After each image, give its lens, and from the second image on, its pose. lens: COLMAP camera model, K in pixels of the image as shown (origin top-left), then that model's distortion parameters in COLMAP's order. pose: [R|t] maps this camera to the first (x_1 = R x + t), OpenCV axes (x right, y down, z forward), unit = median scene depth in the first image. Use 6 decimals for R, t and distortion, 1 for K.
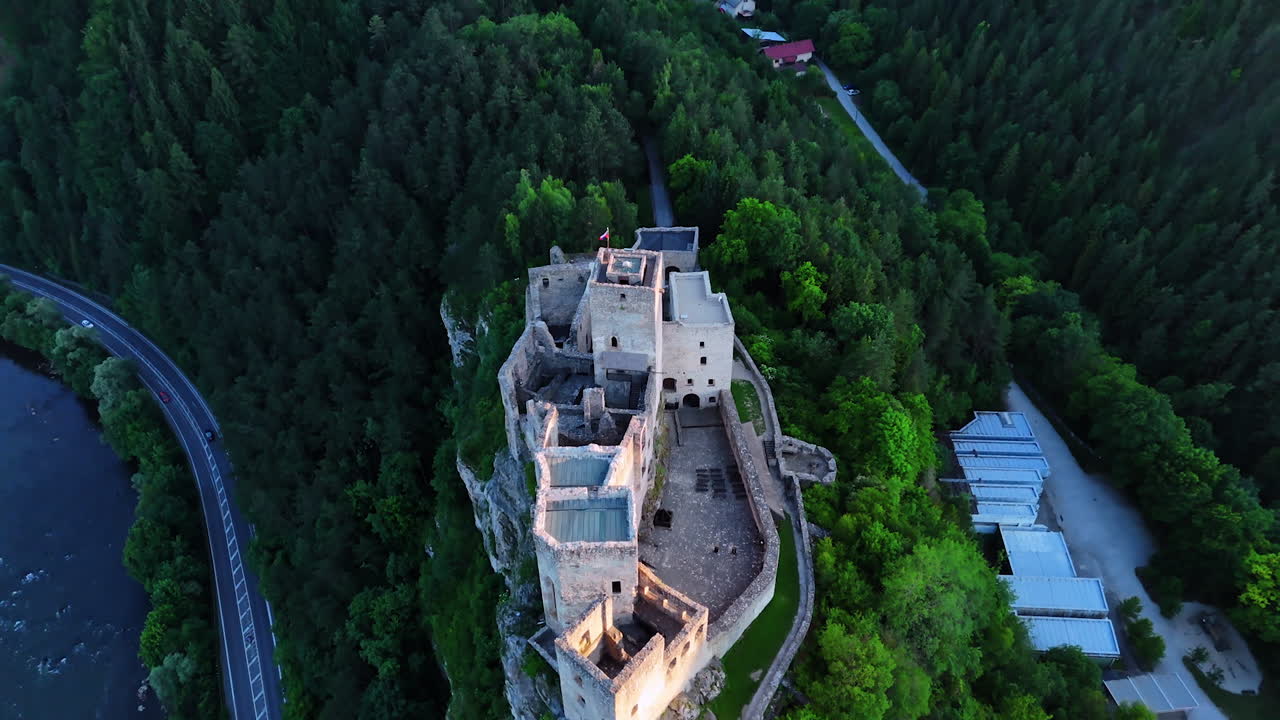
lens RADIAL K [[911.7, 0, 640.0], [0, 911.7, 360.0], [0, 0, 1]] dist [-0.000014, -0.000142]
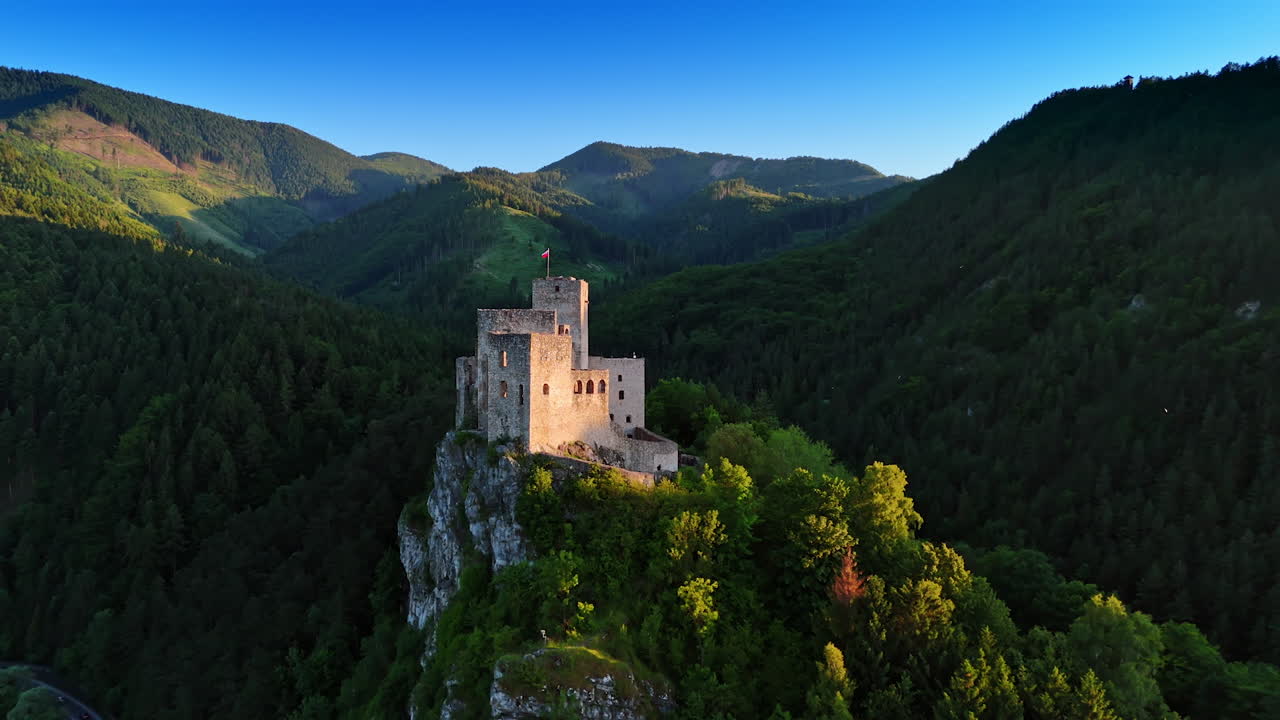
lens RADIAL K [[890.2, 0, 640.0], [0, 890.2, 360.0], [0, 0, 1]] dist [-0.006869, -0.005189]
pose [[0.999141, 0.018729, 0.036967, 0.048017], [0.008739, 0.776770, -0.629723, 0.709398], [-0.040509, 0.629505, 0.775939, 0.029847]]
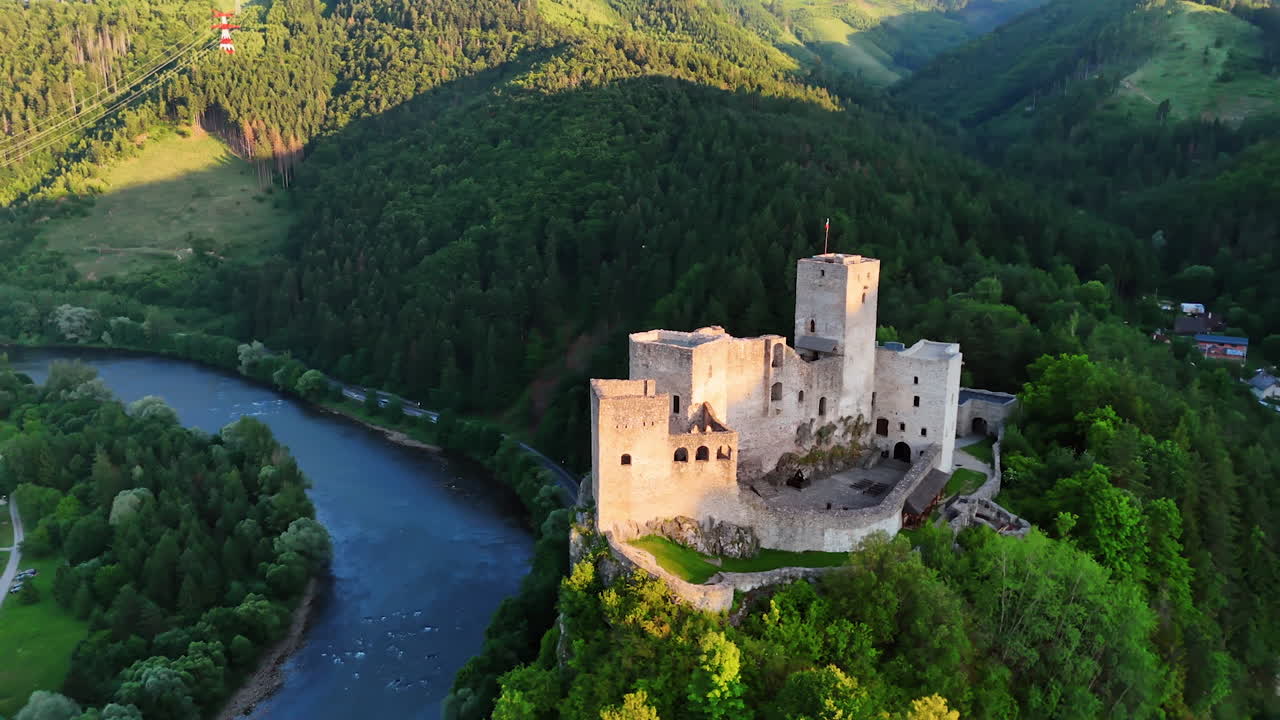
lens RADIAL K [[892.2, 0, 640.0], [0, 892.2, 360.0], [0, 0, 1]] dist [0.043989, -0.001991]
pose [[0.798756, 0.144823, -0.583965, 0.382056], [-0.399461, 0.853454, -0.334734, 0.398057], [0.449910, 0.500642, 0.739553, 0.122052]]
